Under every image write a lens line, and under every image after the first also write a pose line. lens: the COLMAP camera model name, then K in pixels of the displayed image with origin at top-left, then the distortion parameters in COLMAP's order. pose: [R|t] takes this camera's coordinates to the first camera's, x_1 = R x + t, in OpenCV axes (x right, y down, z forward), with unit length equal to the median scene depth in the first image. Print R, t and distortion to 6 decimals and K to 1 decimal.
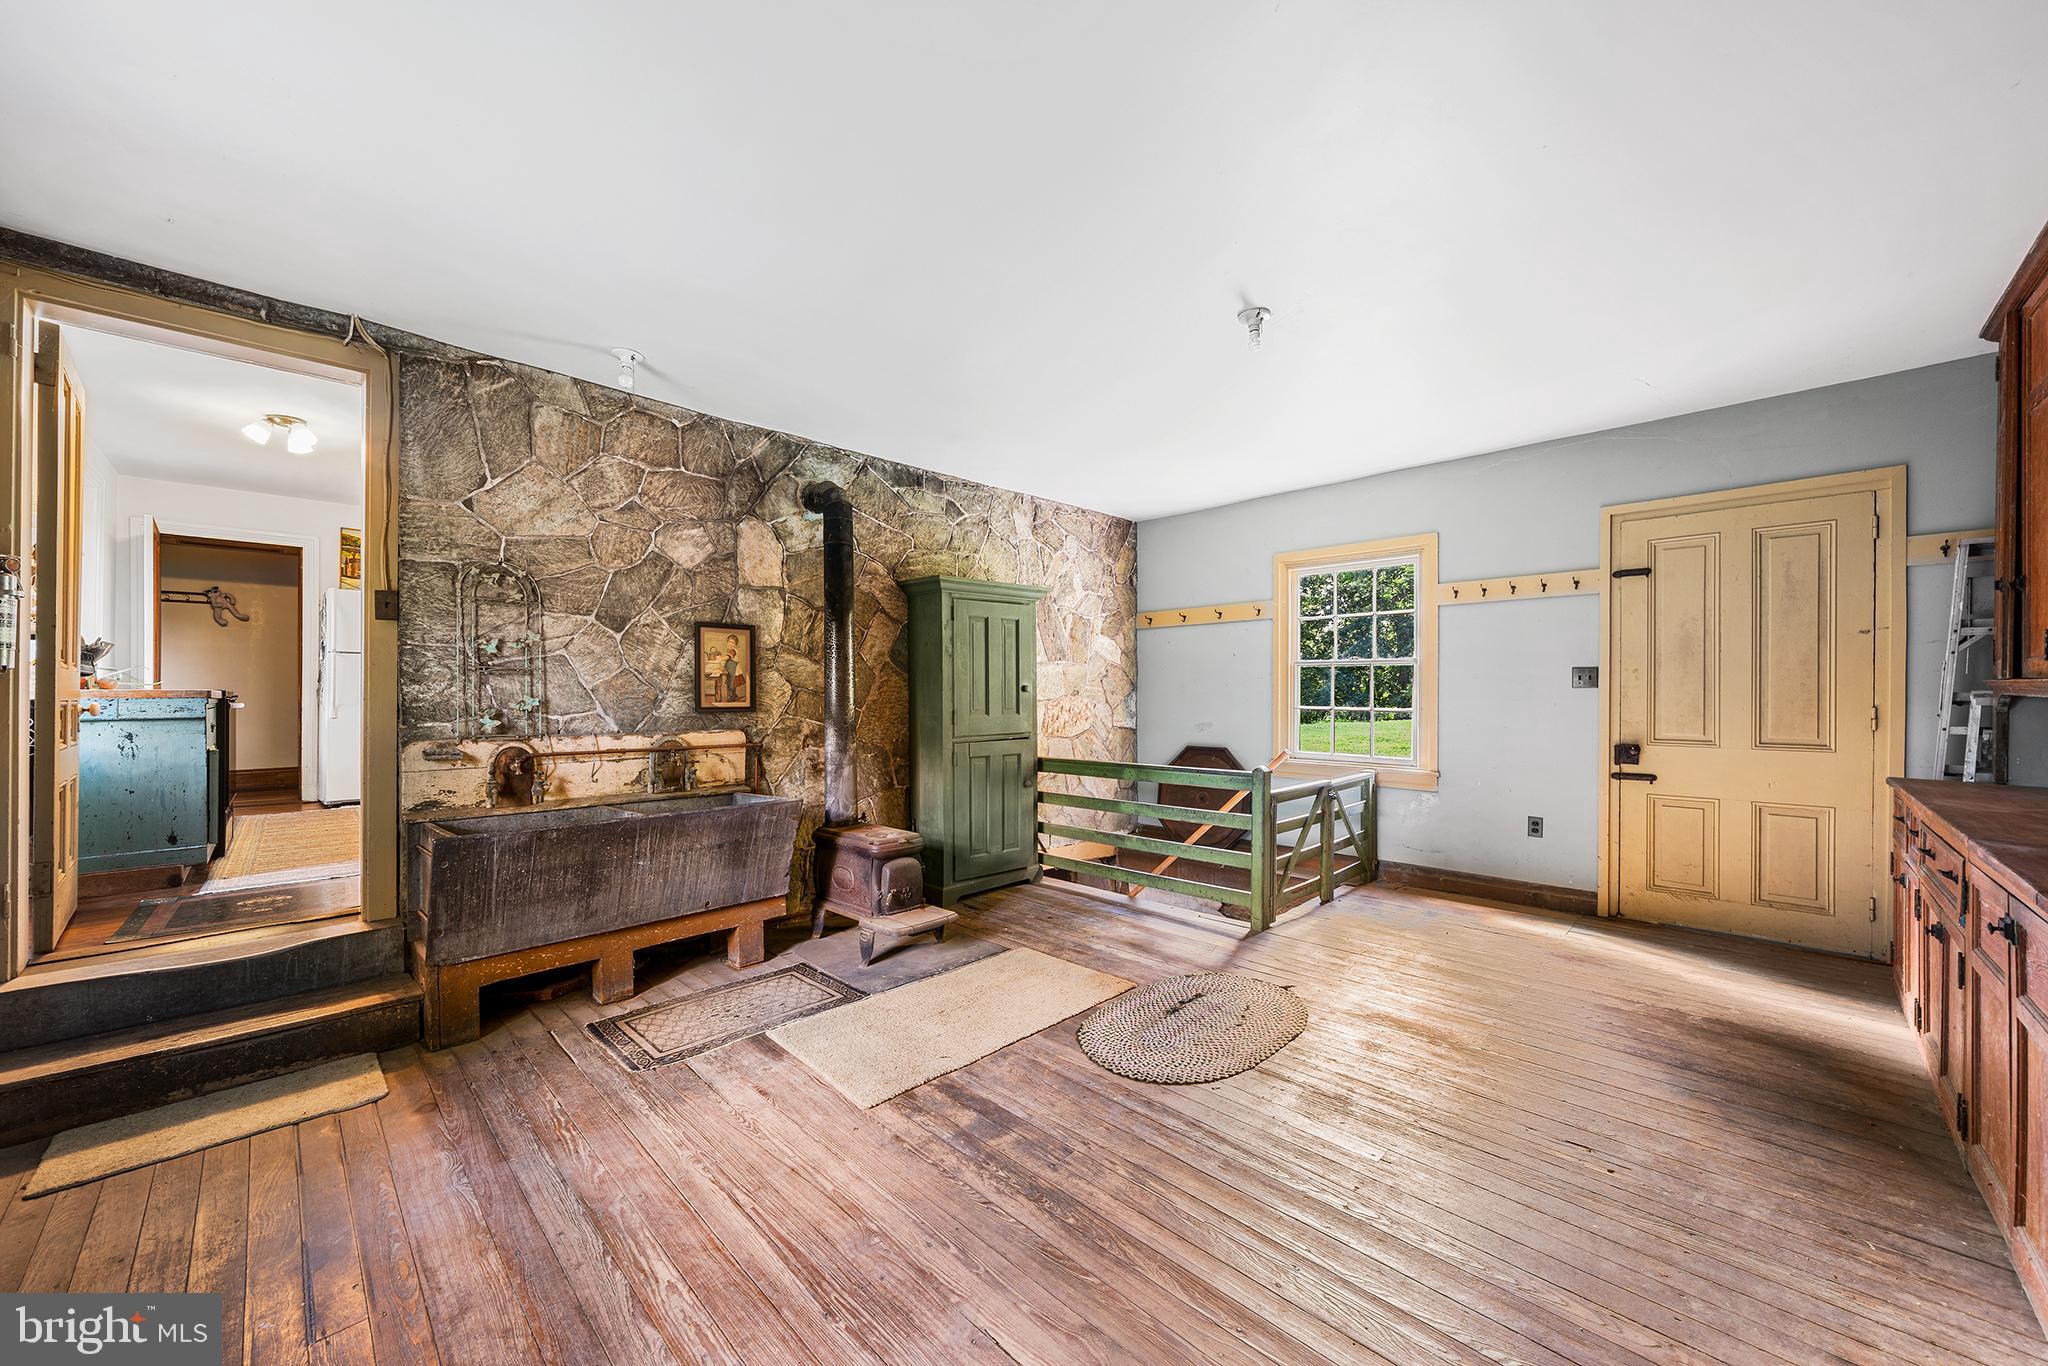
lens RADIAL K [[751.9, 0, 1012.6], [0, 751.9, 689.0], [0, 0, 1]] dist [-0.002183, 0.000103]
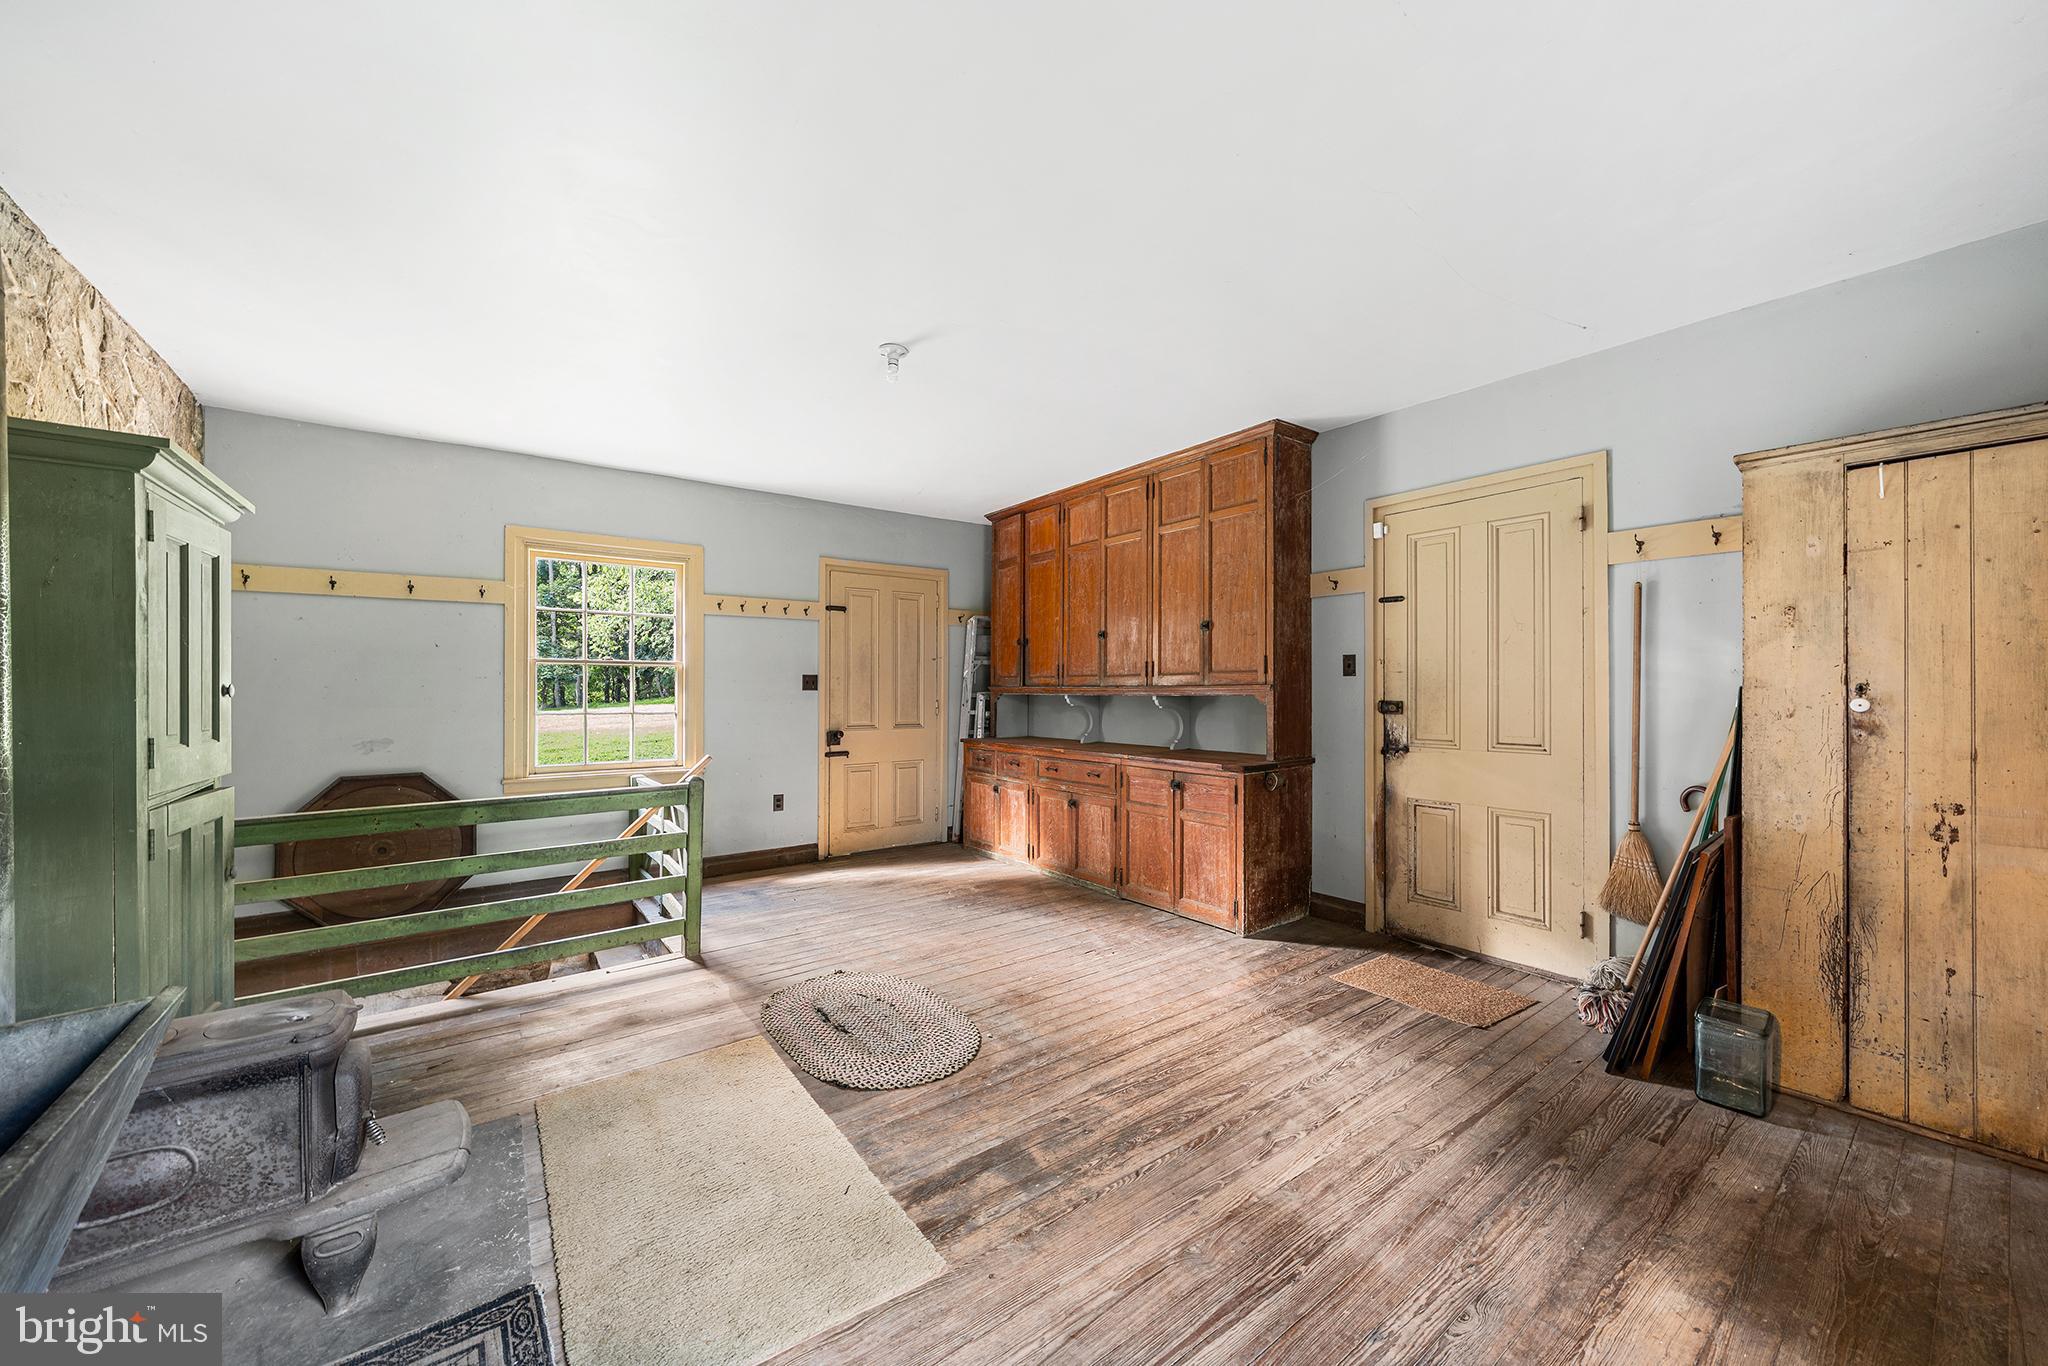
lens RADIAL K [[751.9, 0, 1019.5], [0, 751.9, 682.8], [0, 0, 1]] dist [-0.002183, 0.000103]
pose [[0.136494, 0.011297, 0.990576, -0.686171], [0.000447, 0.999934, -0.011465, 0.000136], [-0.990641, 0.002008, 0.136480, 0.623863]]
